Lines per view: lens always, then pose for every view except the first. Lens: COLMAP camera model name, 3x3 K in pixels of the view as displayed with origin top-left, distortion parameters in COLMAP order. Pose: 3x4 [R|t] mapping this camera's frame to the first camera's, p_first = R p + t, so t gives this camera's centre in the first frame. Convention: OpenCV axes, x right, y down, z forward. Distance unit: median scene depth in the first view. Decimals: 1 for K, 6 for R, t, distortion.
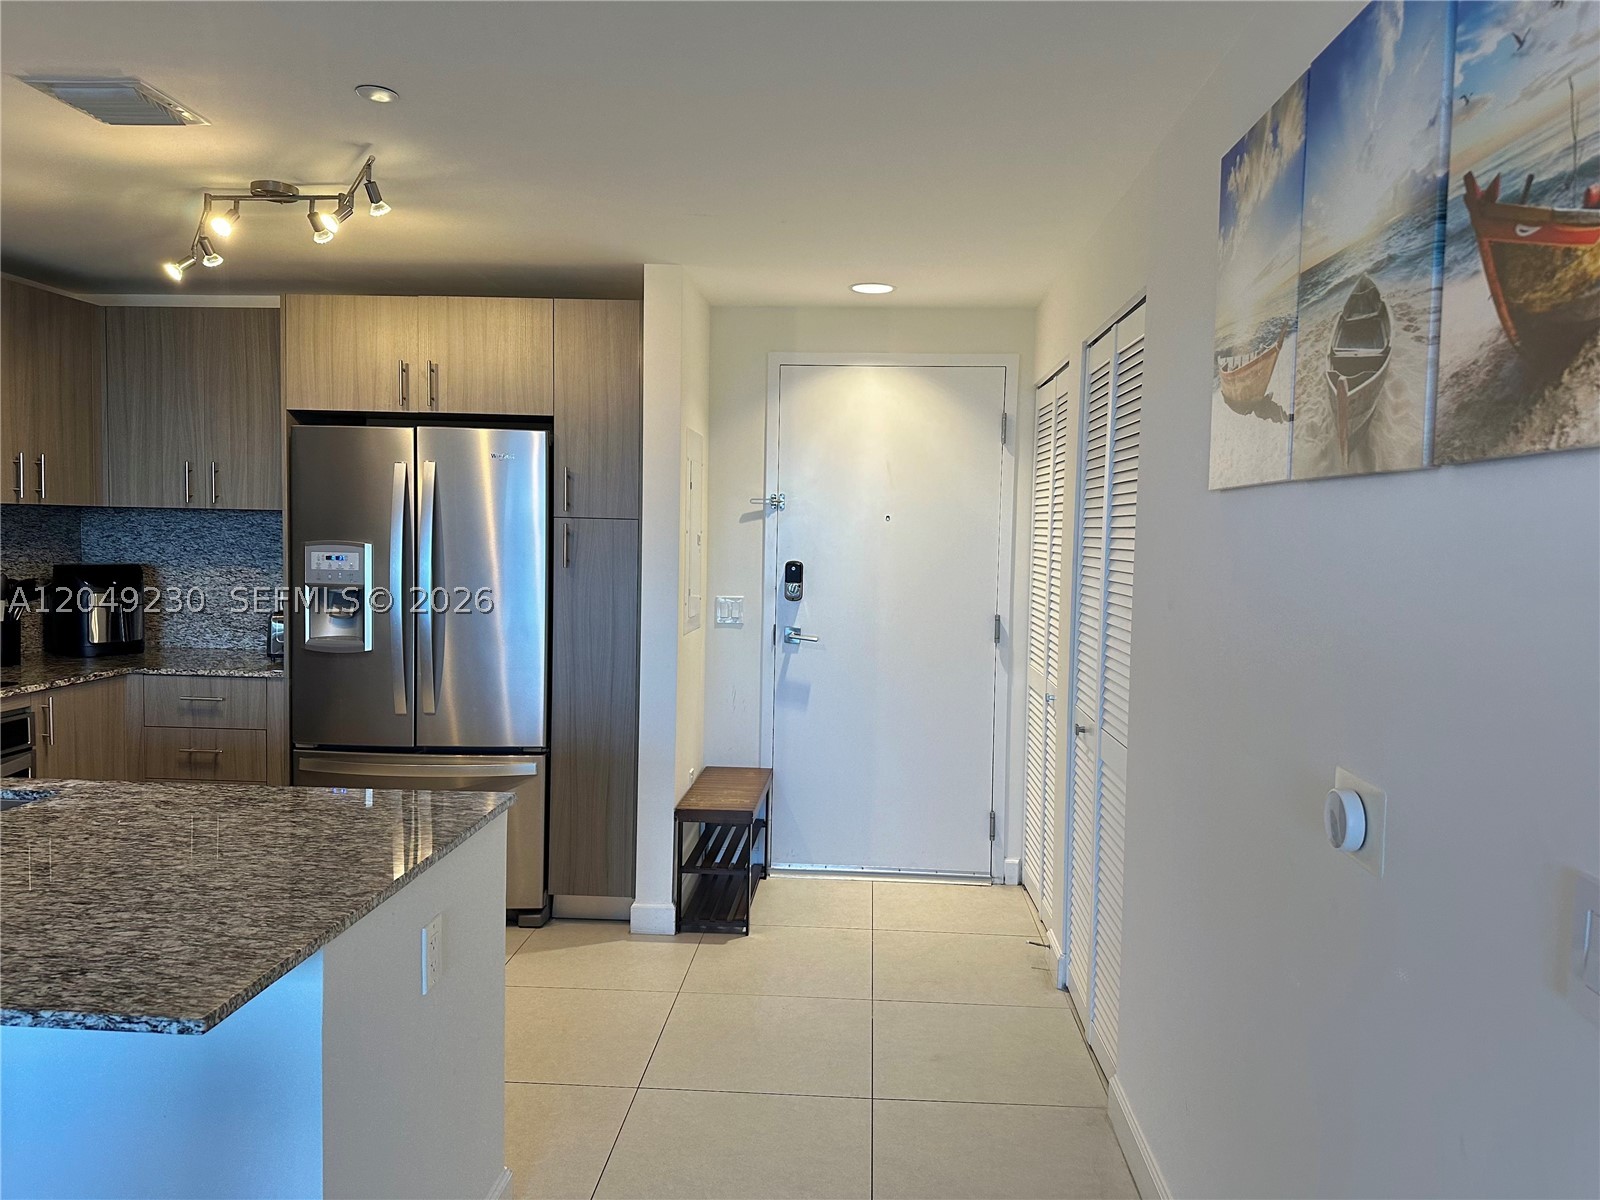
lens RADIAL K [[1118.1, 0, 794.8], [0, 1118.1, 603.7], [0, 0, 1]] dist [0.077562, -0.044827]
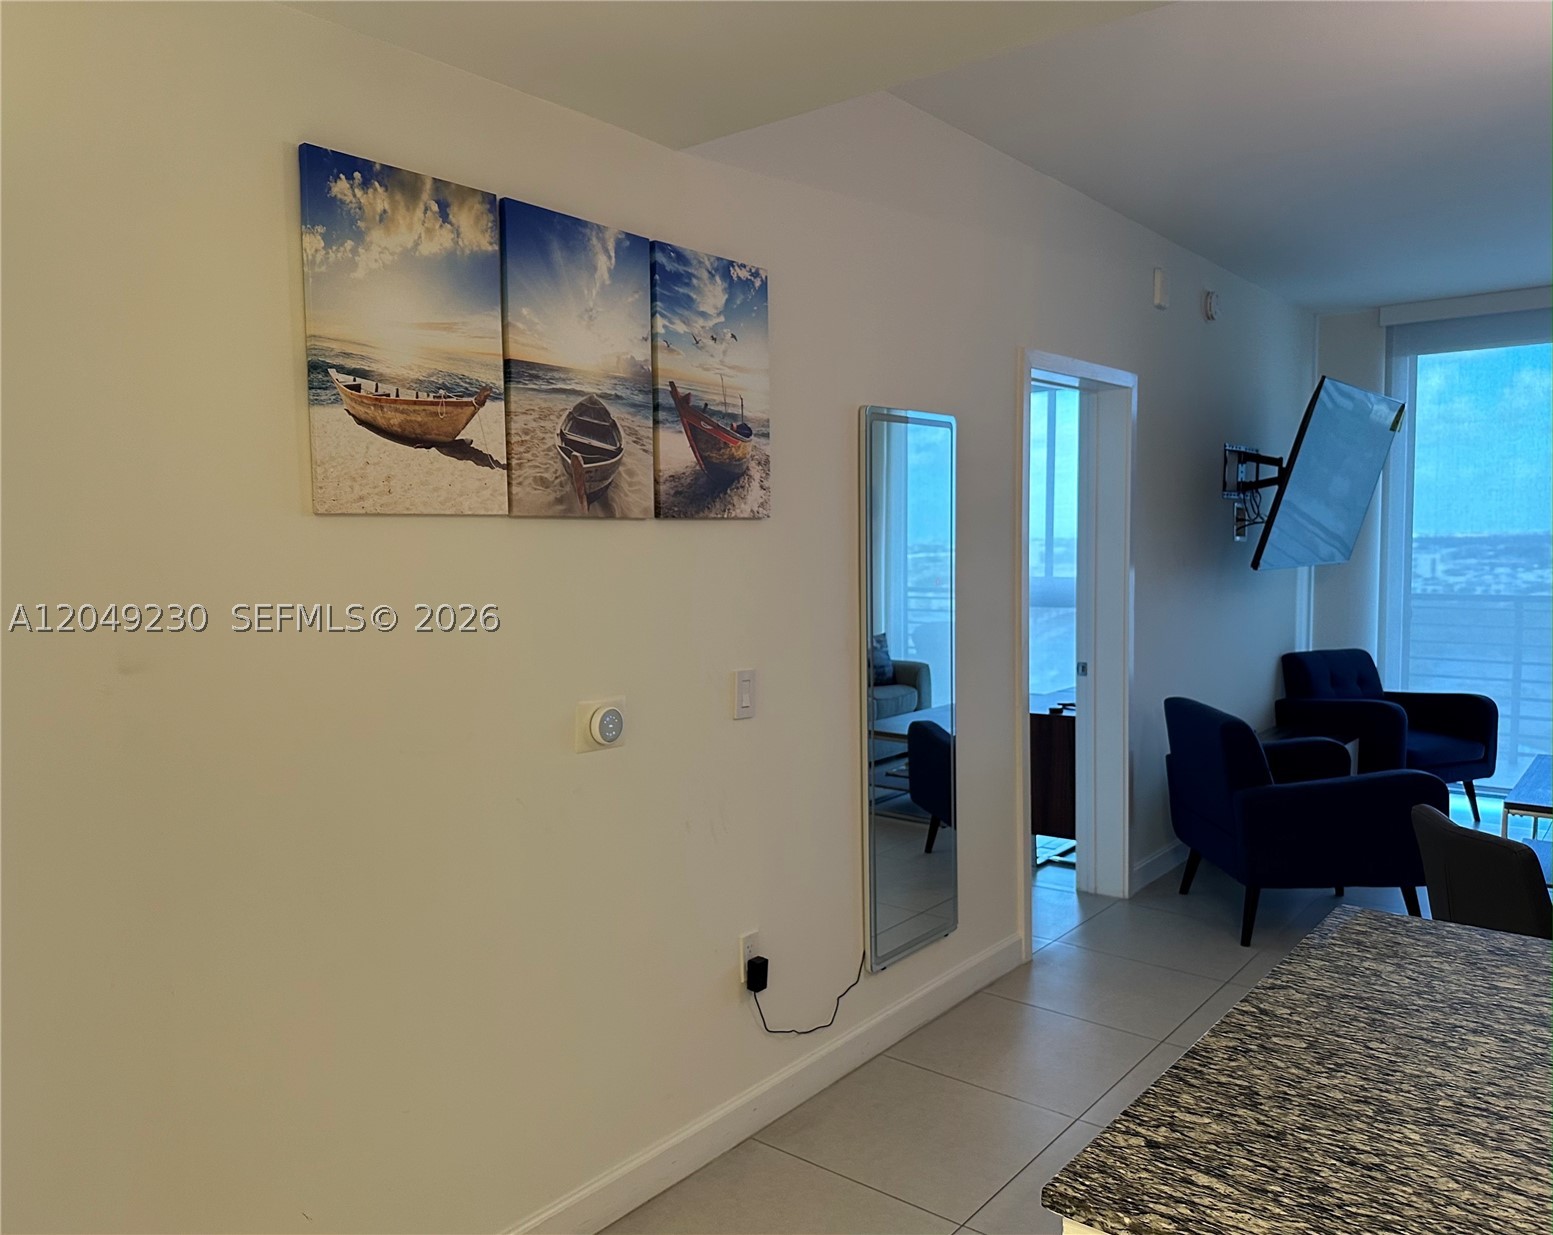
lens RADIAL K [[1167.7, 0, 735.8], [0, 1167.7, 641.0], [0, 0, 1]] dist [0.066074, -0.058507]
pose [[-0.813575, -0.057369, 0.578623, -0.633841], [0.038573, 0.987604, 0.152153, -0.182177], [-0.580179, 0.146107, -0.801277, 2.200494]]
